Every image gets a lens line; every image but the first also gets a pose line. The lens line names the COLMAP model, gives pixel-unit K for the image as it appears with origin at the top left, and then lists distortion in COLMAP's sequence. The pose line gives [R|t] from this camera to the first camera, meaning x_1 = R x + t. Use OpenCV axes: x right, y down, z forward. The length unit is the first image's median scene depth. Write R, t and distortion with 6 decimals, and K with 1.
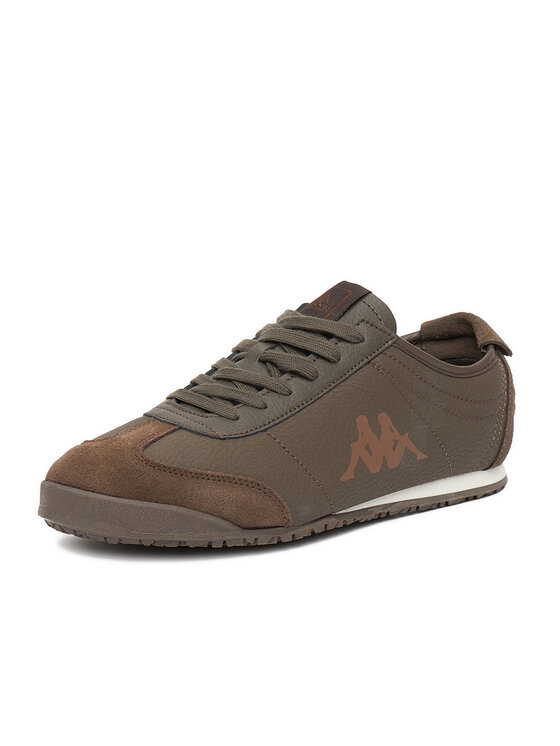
lens RADIAL K [[1359.8, 0, 280.5], [0, 1359.8, 372.6], [0, 0, 1]] dist [-0.030023, 0.000000]
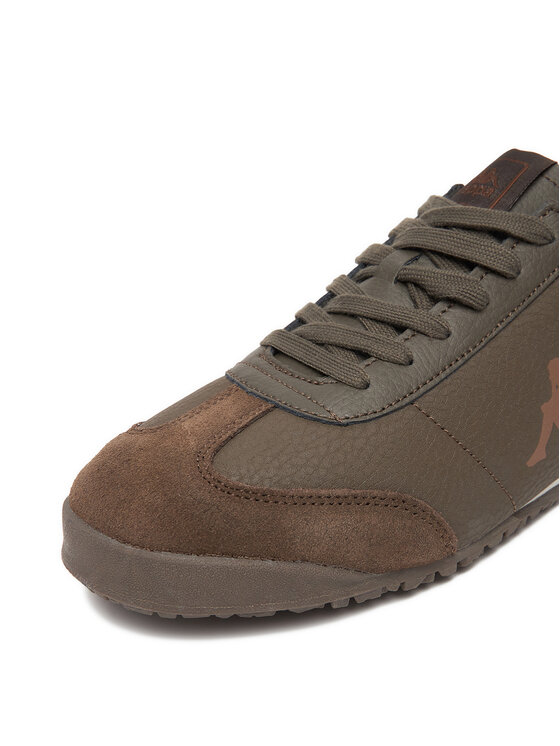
lens RADIAL K [[753.0, 0, 278.9], [0, 753.0, 376.9], [0, 0, 1]] dist [-0.006341, 0.000000]
pose [[0.989857, -0.020244, -0.140617, -0.022161], [0.050100, 0.975948, 0.212169, -0.044683], [0.132940, -0.217062, 0.967063, 0.639291]]
